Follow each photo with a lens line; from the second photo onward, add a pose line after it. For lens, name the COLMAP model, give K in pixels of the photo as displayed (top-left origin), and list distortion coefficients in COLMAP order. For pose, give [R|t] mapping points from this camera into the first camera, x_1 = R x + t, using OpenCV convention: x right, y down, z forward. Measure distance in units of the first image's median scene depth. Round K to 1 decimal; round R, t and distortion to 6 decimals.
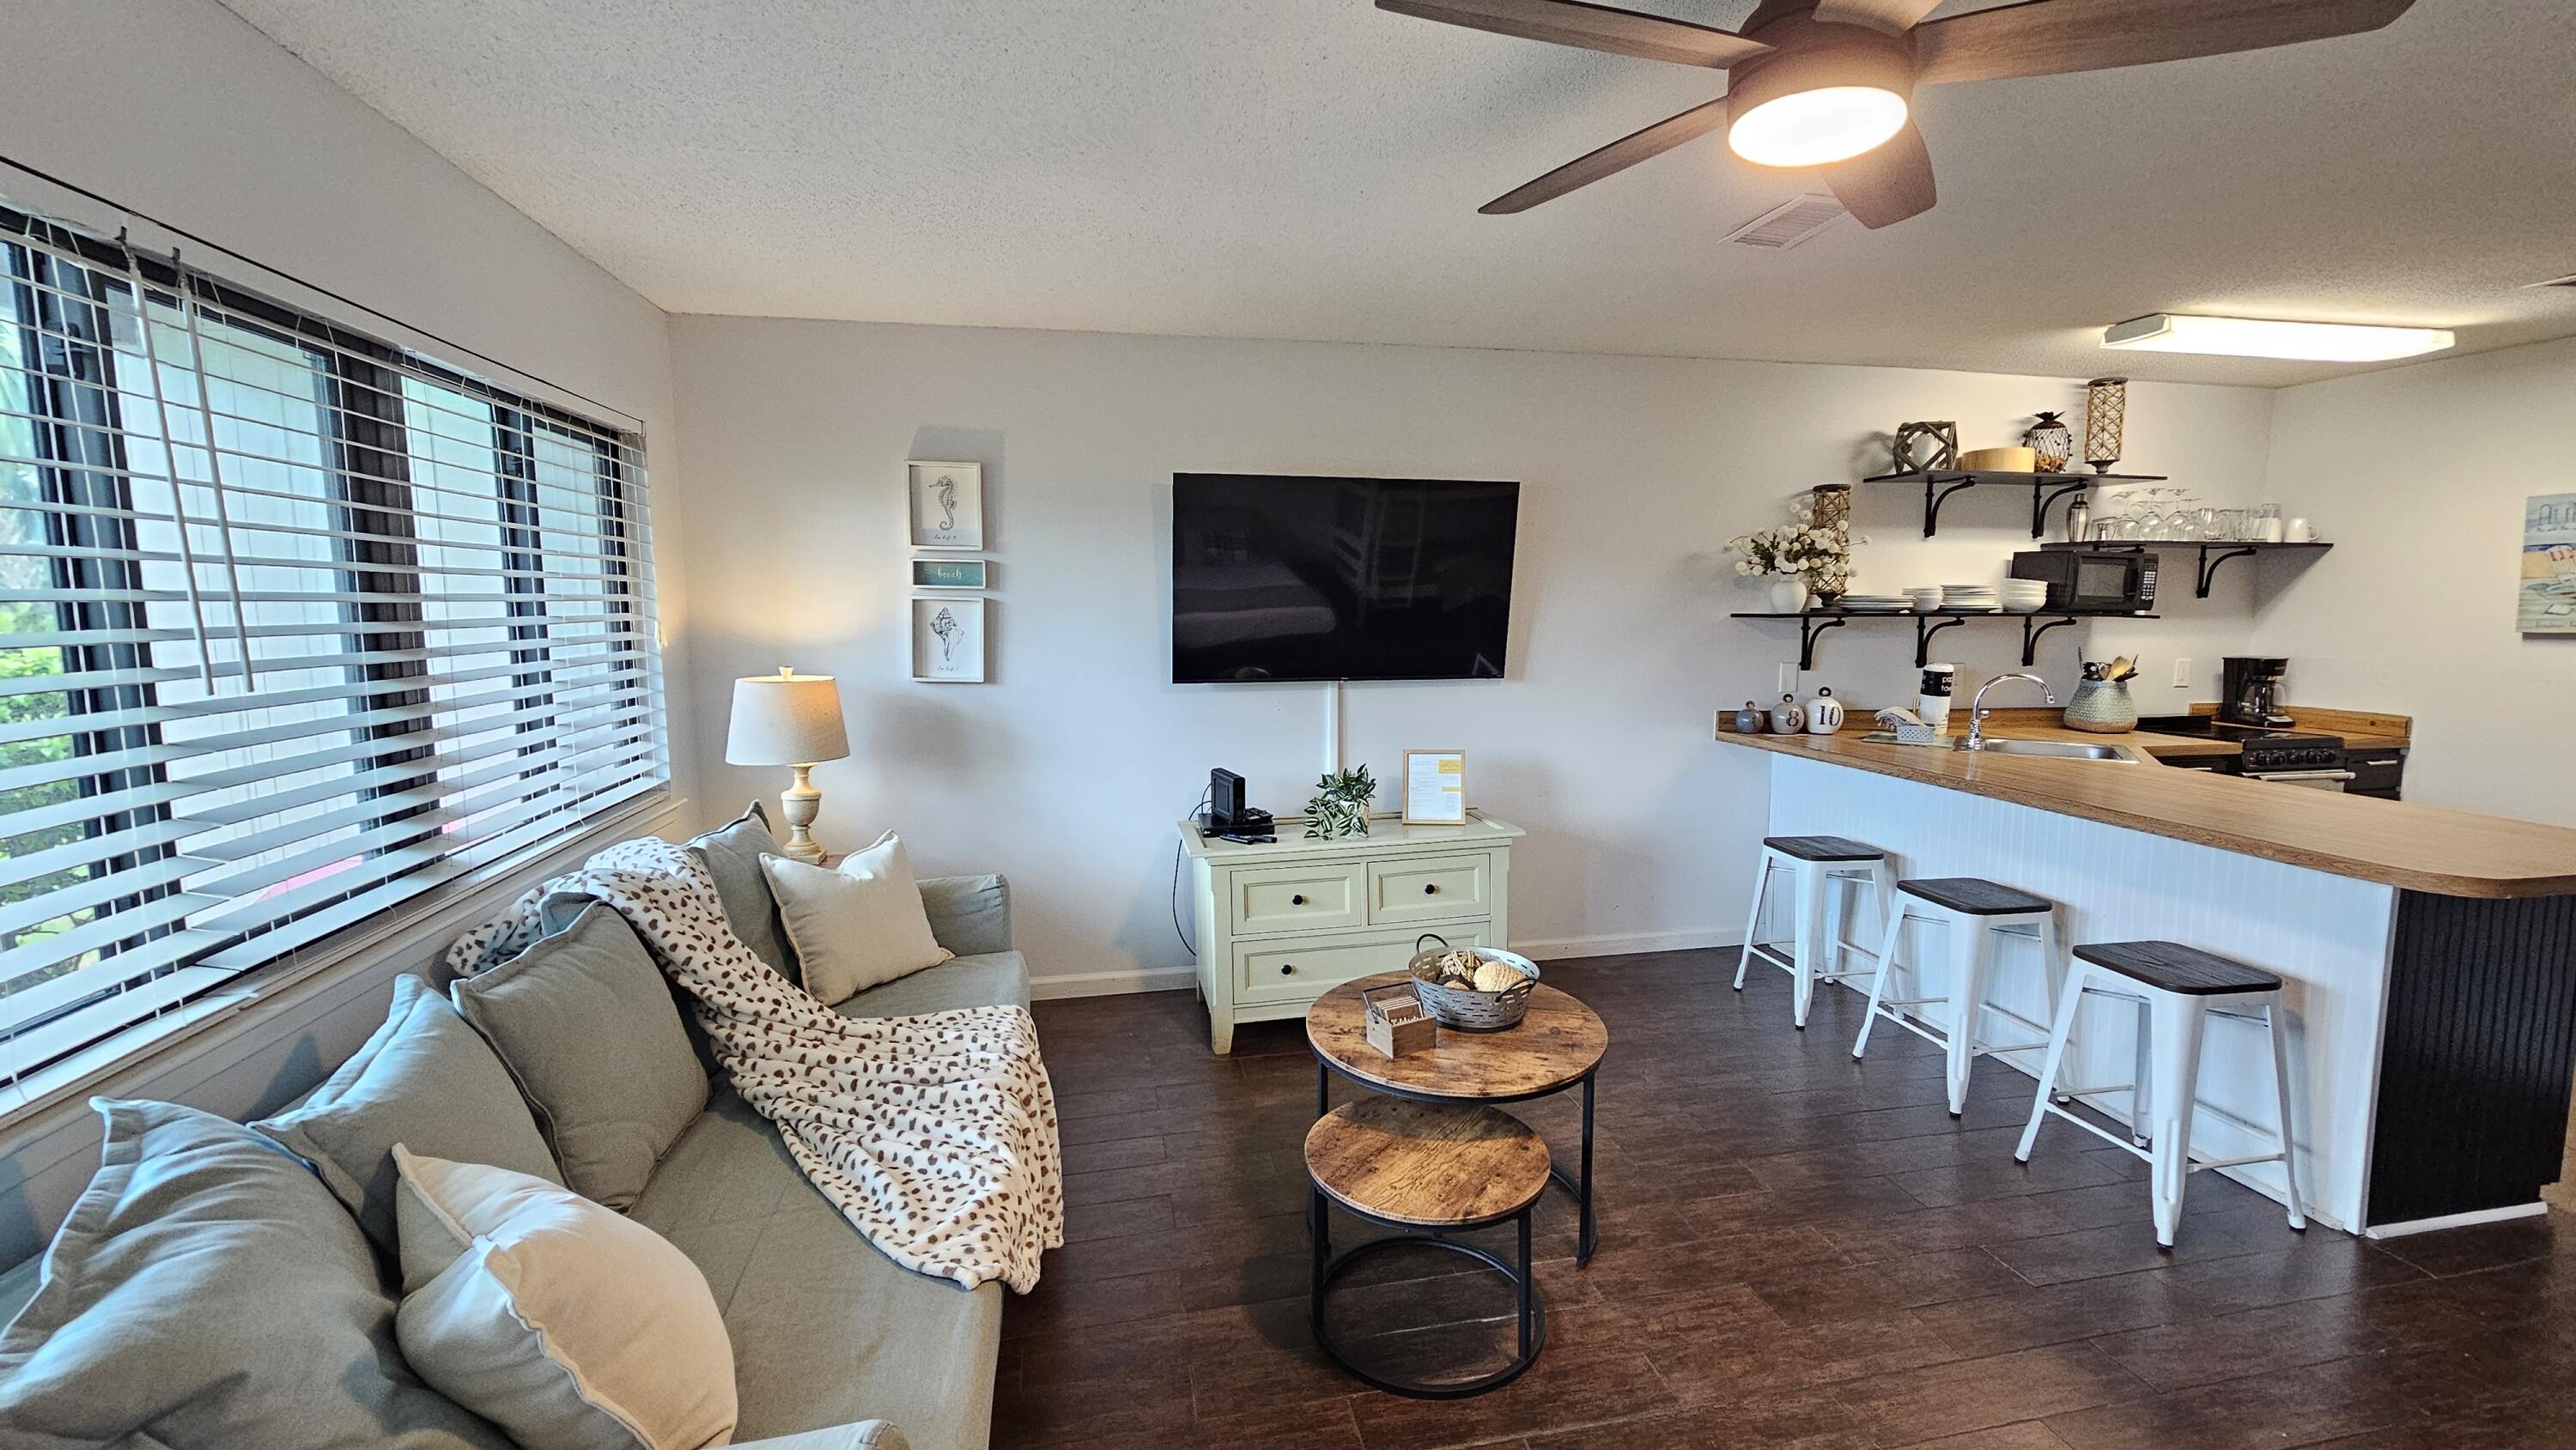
lens RADIAL K [[1057.7, 0, 1296.2], [0, 1057.7, 711.6], [0, 0, 1]] dist [-0.001134, 0.000341]
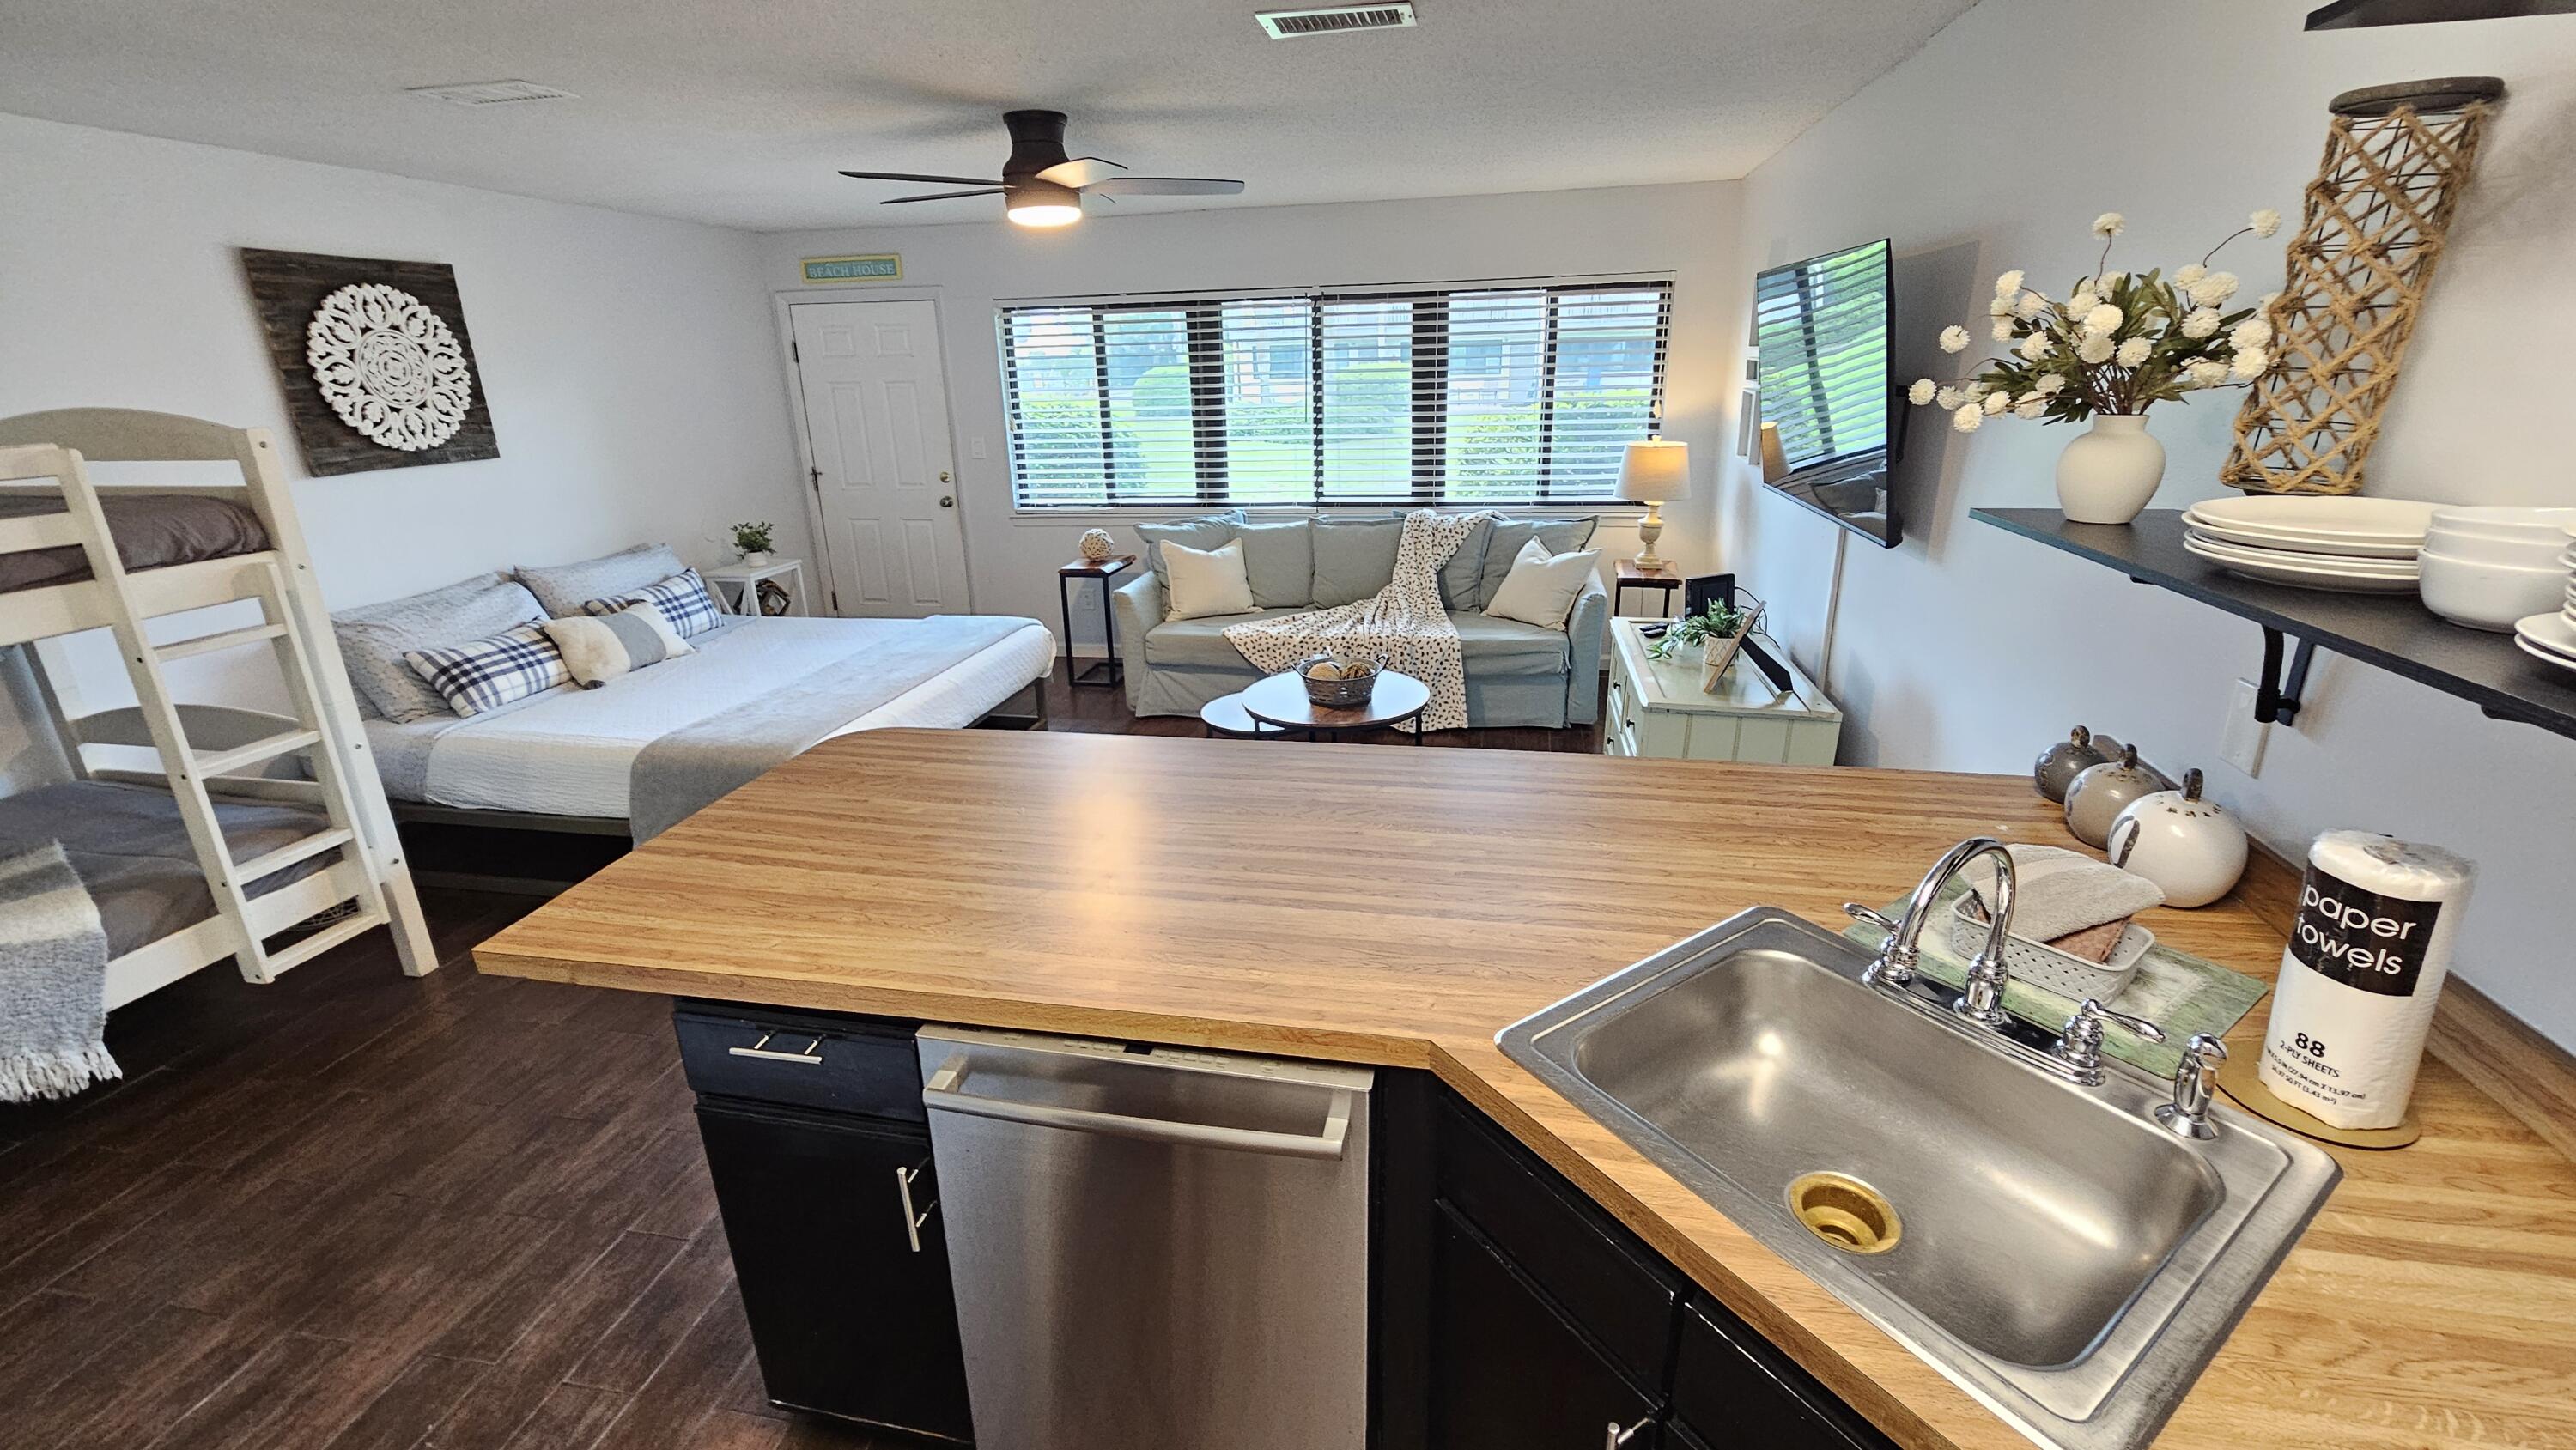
lens RADIAL K [[1057.7, 0, 1285.5], [0, 1057.7, 711.2], [0, 0, 1]] dist [-0.001134, 0.000341]
pose [[-0.390069, 0.304658, -0.868924, 0.888715], [-0.067863, 0.931599, 0.357097, -0.137585], [0.918281, 0.198260, -0.342713, 0.844223]]
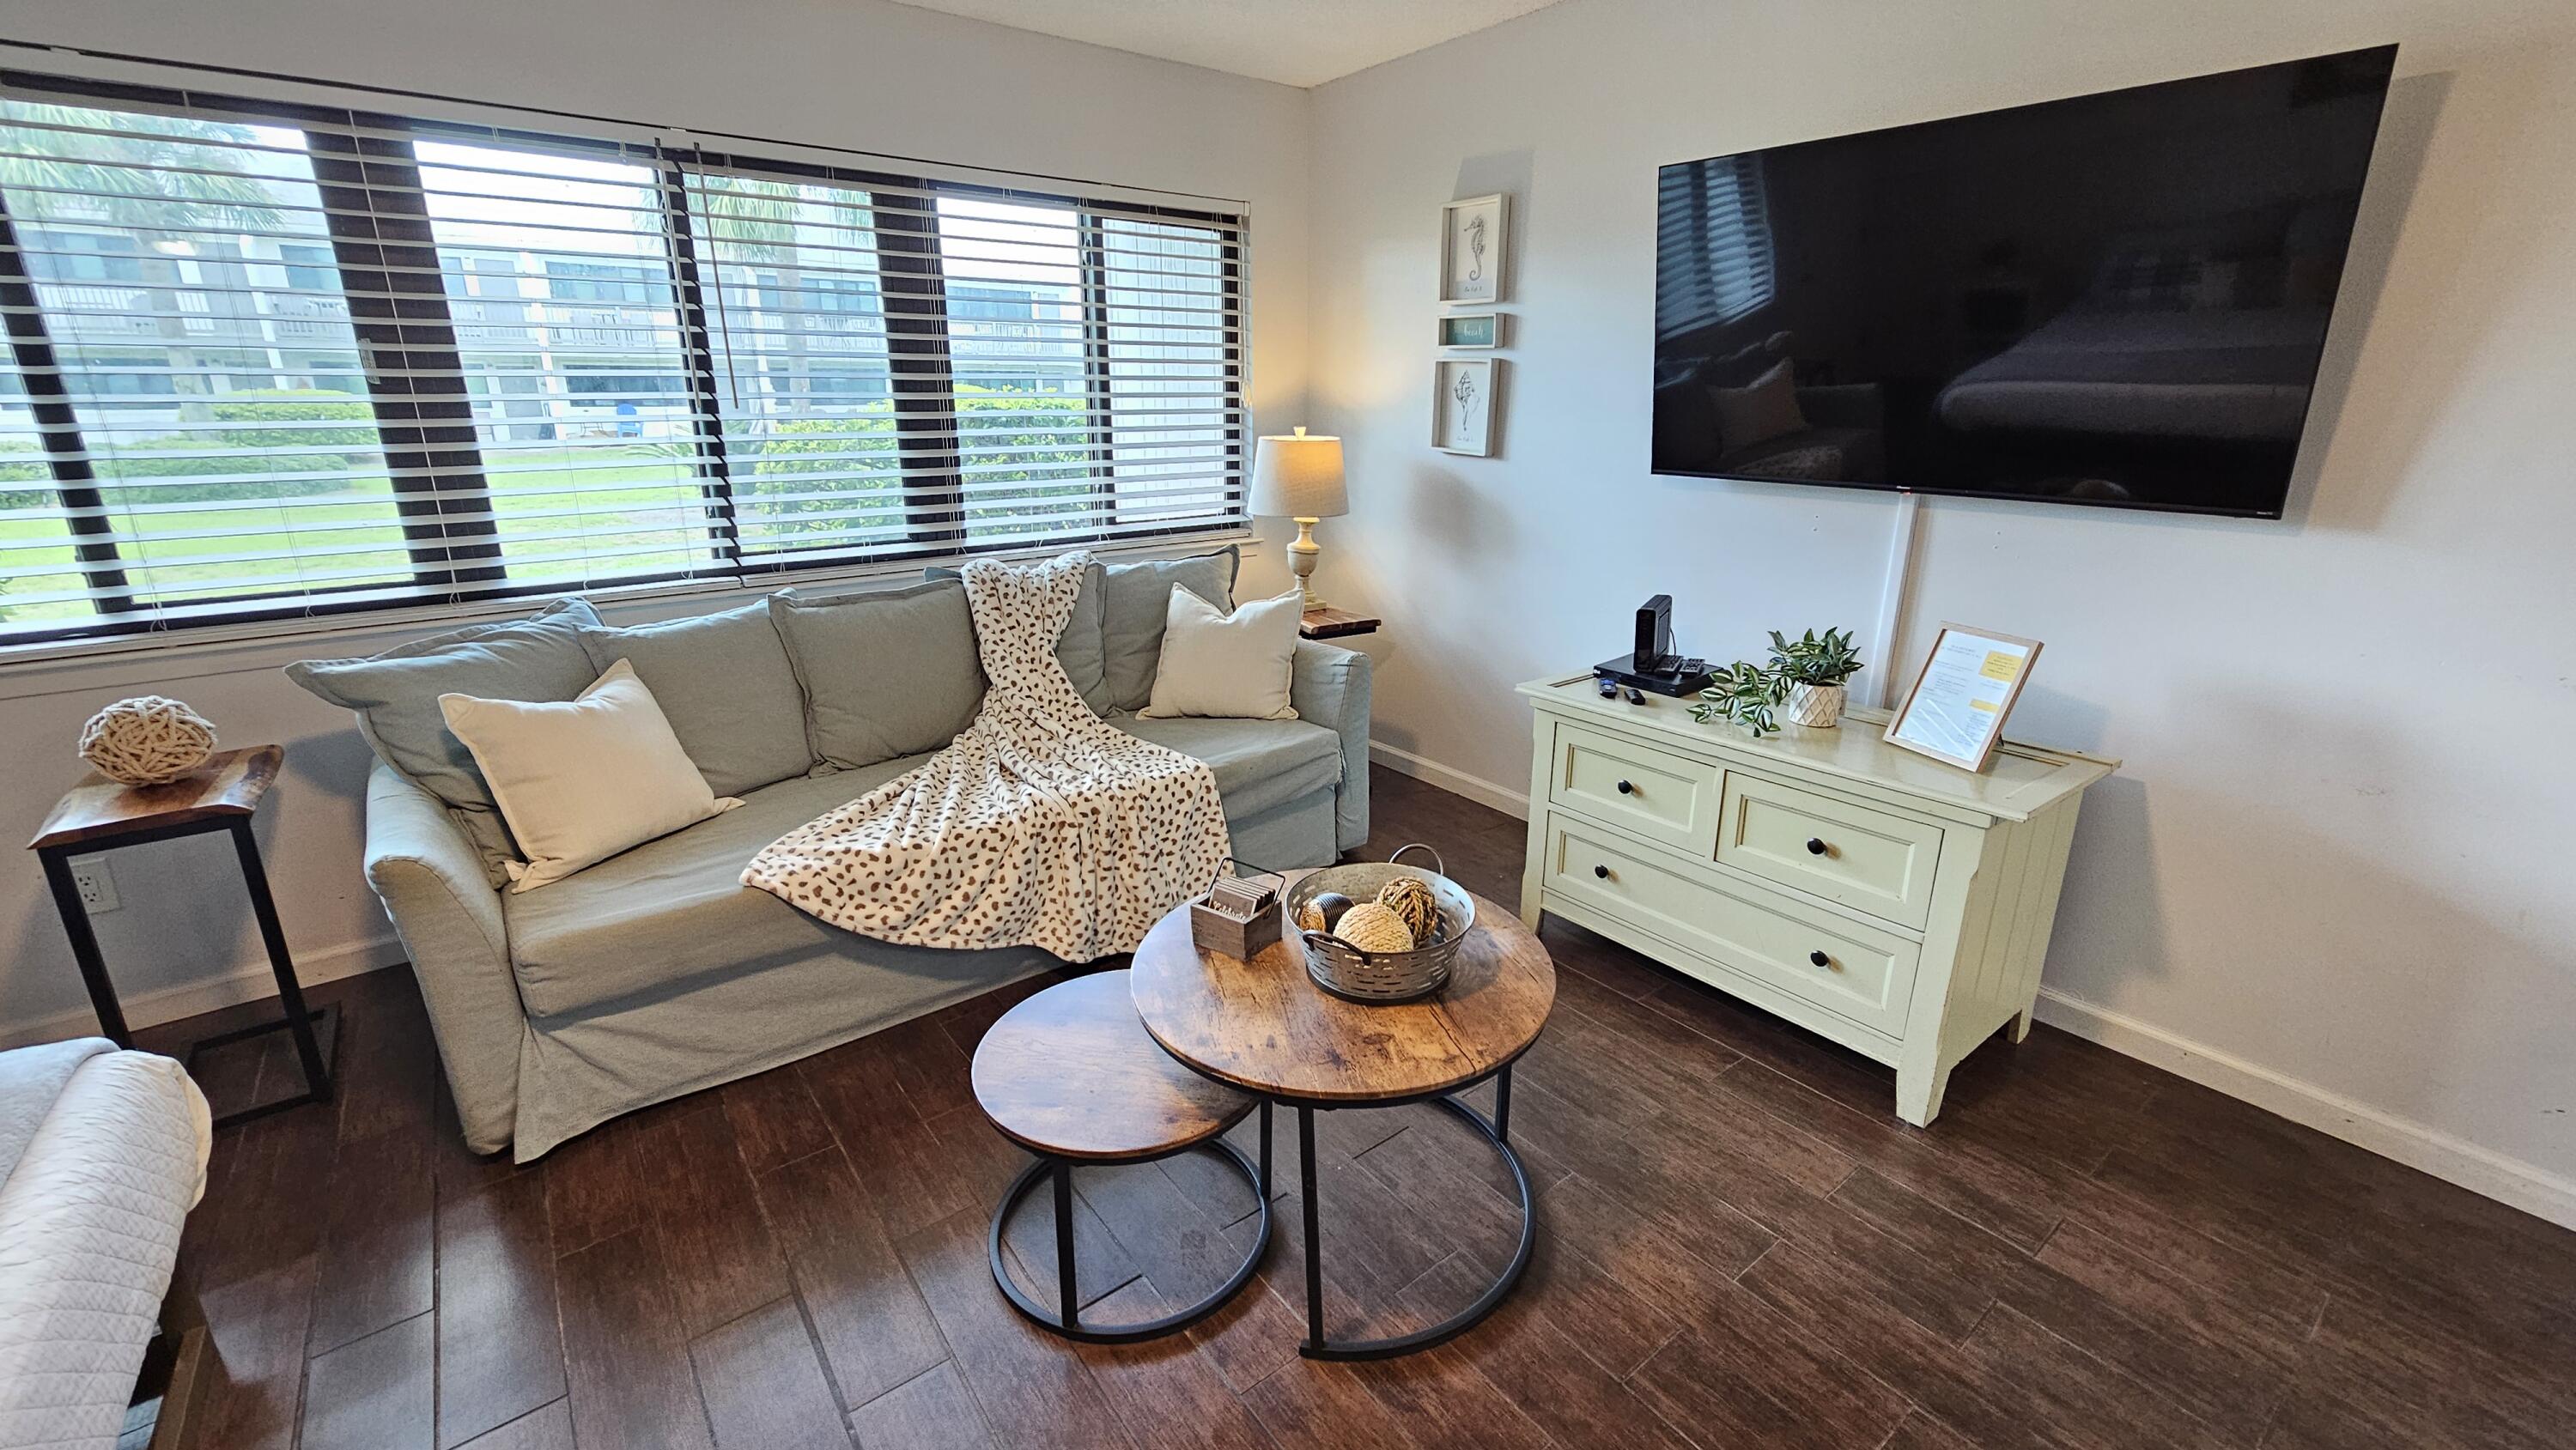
lens RADIAL K [[1057.7, 0, 1291.6], [0, 1057.7, 715.9], [0, 0, 1]] dist [-0.001134, 0.000341]
pose [[0.445150, 0.267979, -0.854417, 0.396839], [-0.096436, 0.962967, 0.251781, -0.022110], [0.890248, -0.029684, 0.454508, 0.373166]]
